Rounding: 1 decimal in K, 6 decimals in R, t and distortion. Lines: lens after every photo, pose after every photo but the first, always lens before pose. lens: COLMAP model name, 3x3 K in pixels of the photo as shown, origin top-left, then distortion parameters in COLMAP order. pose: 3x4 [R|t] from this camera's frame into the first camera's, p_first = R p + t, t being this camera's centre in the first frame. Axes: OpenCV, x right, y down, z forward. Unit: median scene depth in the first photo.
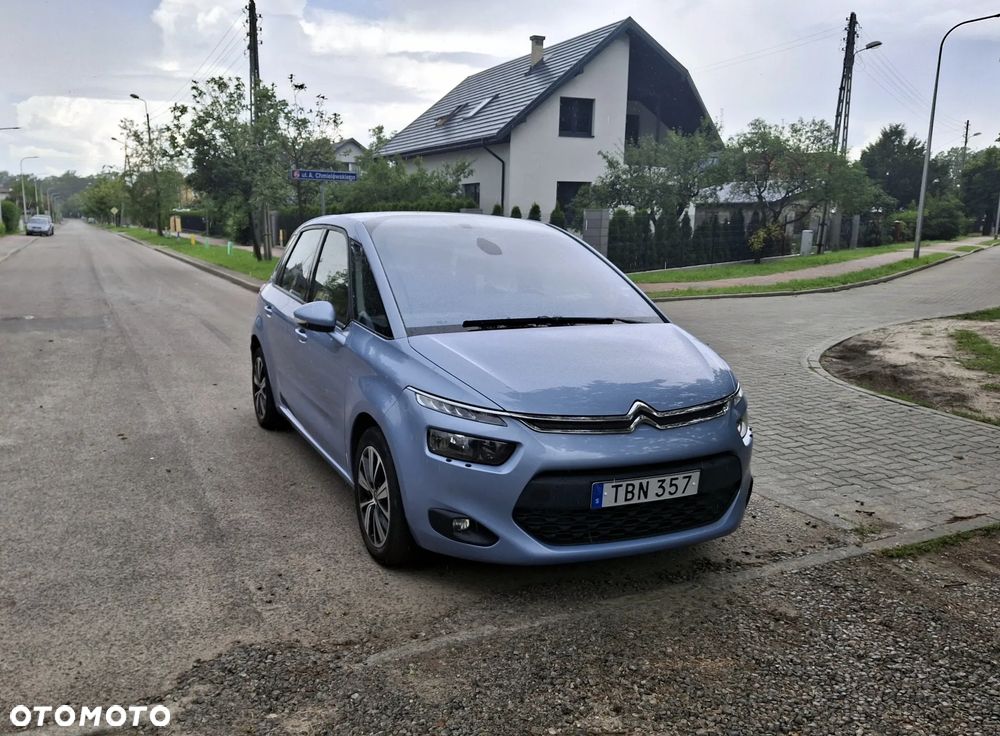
lens RADIAL K [[856.6, 0, 455.1], [0, 856.6, 391.5], [0, 0, 1]] dist [0.103472, -0.227302]
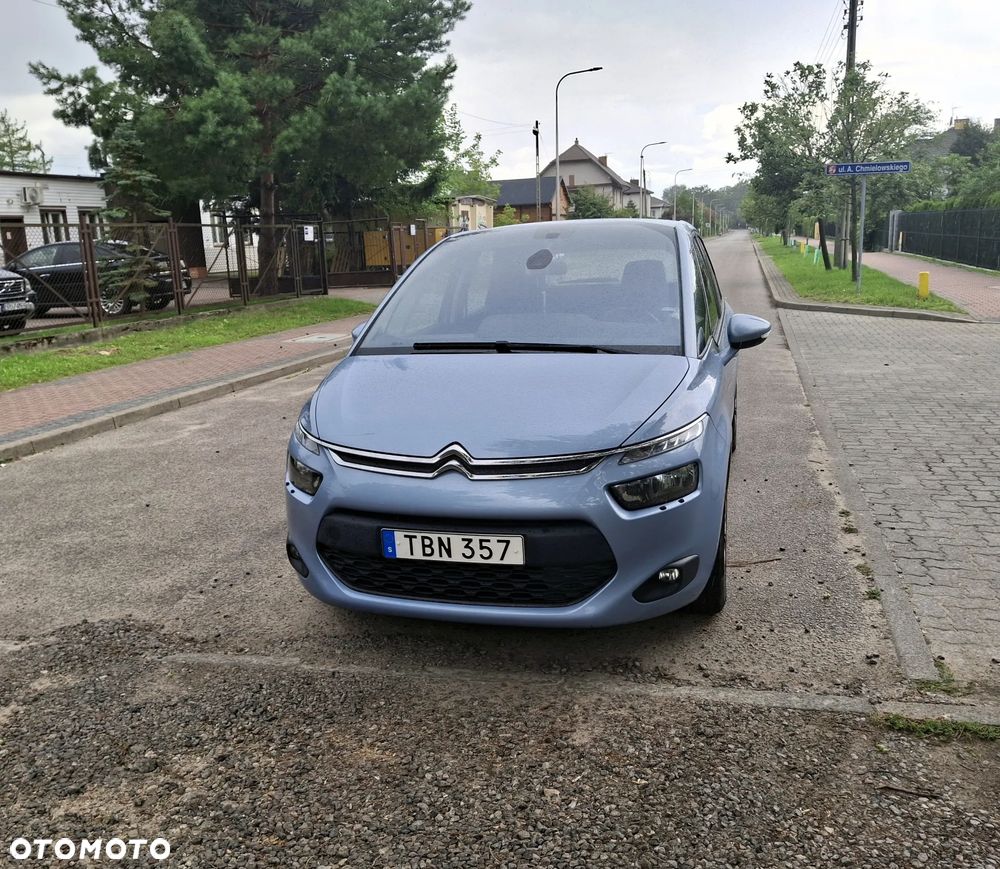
lens RADIAL K [[919.6, 0, 472.8], [0, 919.6, 433.1], [0, 0, 1]] dist [0.123018, -0.244298]
pose [[0.769718, 0.091014, -0.631863, 0.587438], [-0.077076, 0.995794, 0.049543, -0.033277], [0.633714, 0.010567, 0.773495, 0.222890]]
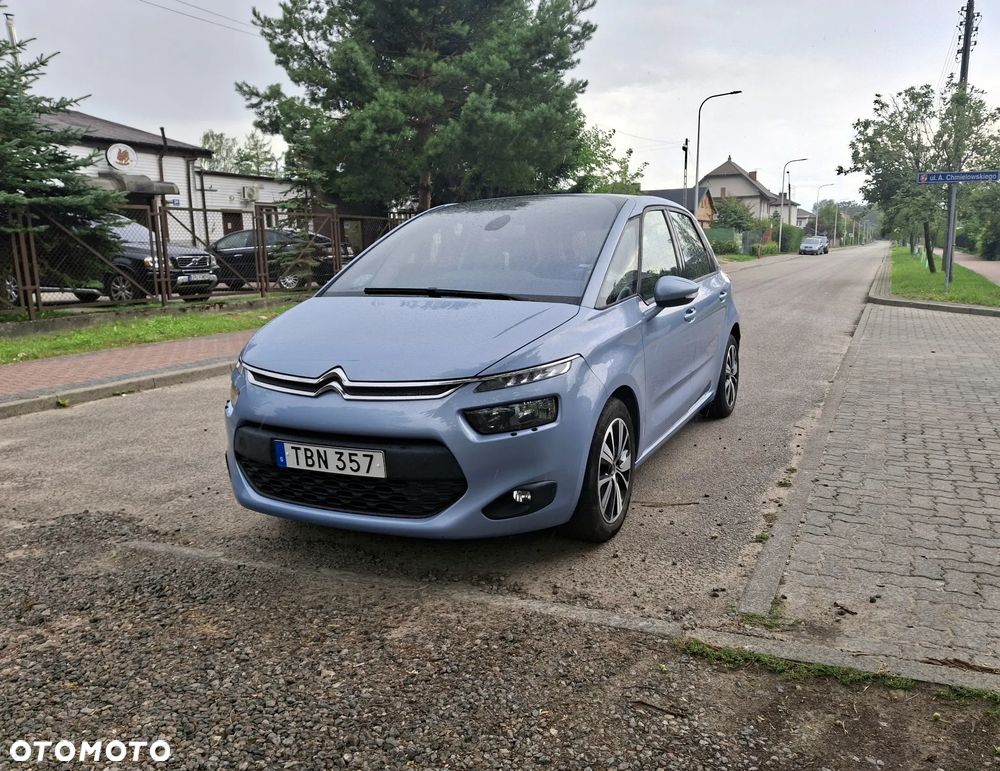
lens RADIAL K [[802.9, 0, 516.7], [0, 802.9, 389.1], [0, 0, 1]] dist [0.051023, -0.103115]
pose [[0.667067, 0.111611, -0.736590, 0.736791], [-0.123370, 0.991613, 0.038527, -0.017249], [0.734712, 0.065173, 0.675241, 0.397849]]
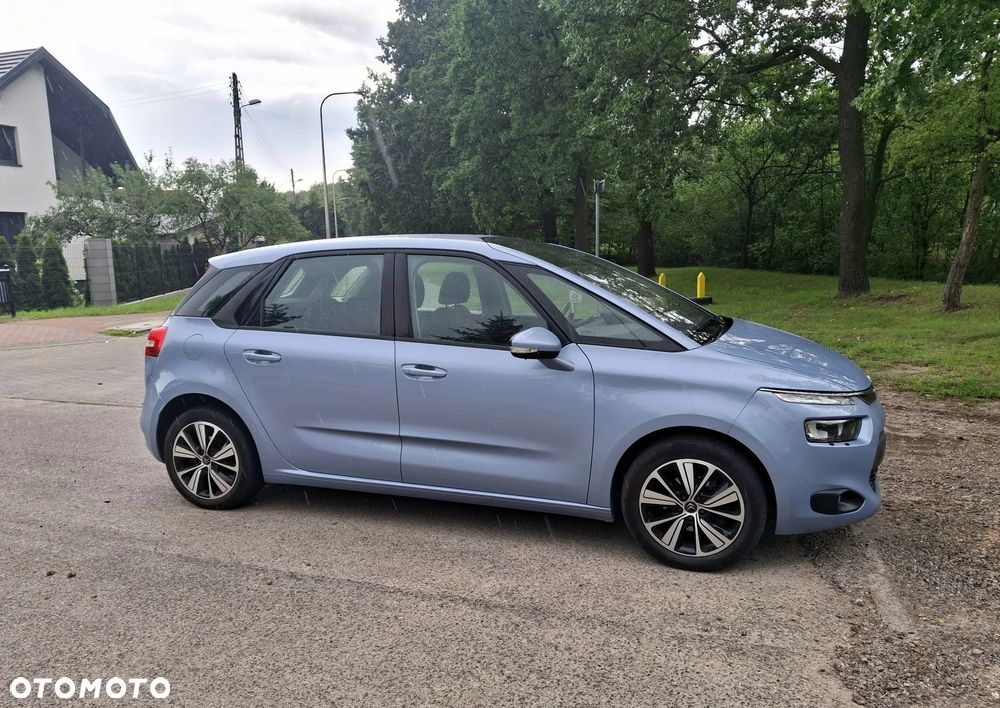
lens RADIAL K [[756.6, 0, 501.6], [0, 756.6, 363.3], [0, 0, 1]] dist [0.040224, -0.073503]
pose [[0.679549, -0.131732, 0.721707, -0.719775], [0.165566, 0.985905, 0.024061, -0.085955], [-0.714704, 0.103140, 0.691781, 0.434348]]
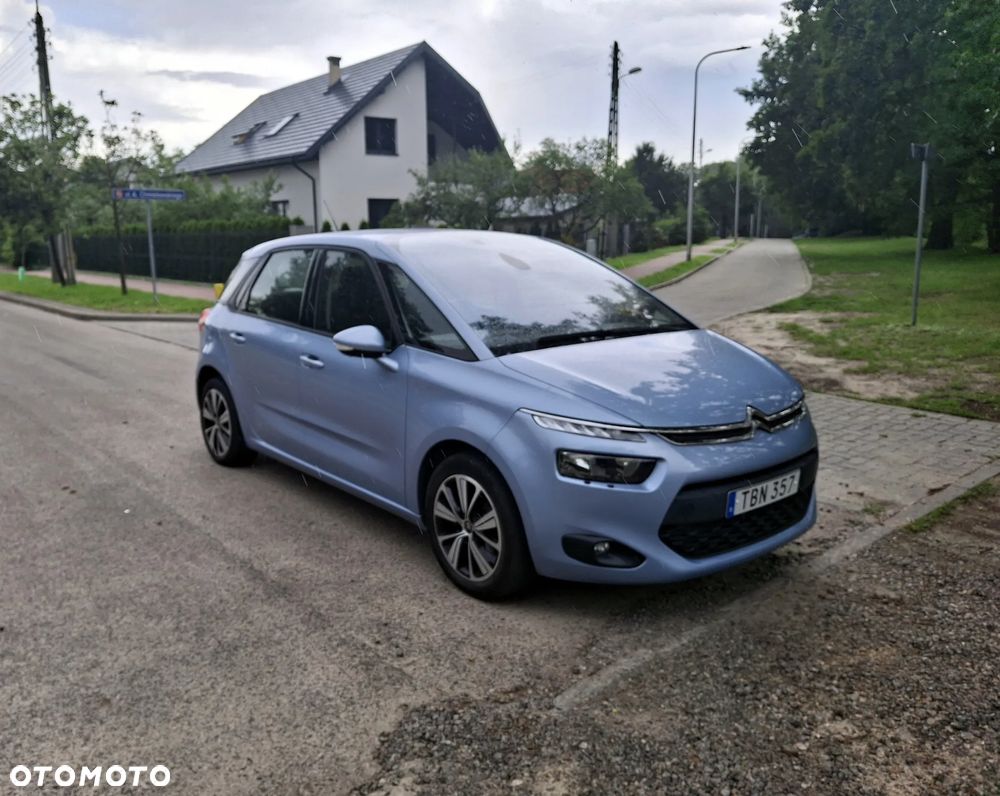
lens RADIAL K [[838.4, 0, 444.4], [0, 838.4, 382.7], [0, 0, 1]] dist [0.095657, -0.215804]
pose [[0.969729, -0.067790, 0.234584, -0.269770], [0.073316, 0.997197, -0.014905, -0.021045], [-0.232916, 0.031653, 0.971981, 0.082010]]
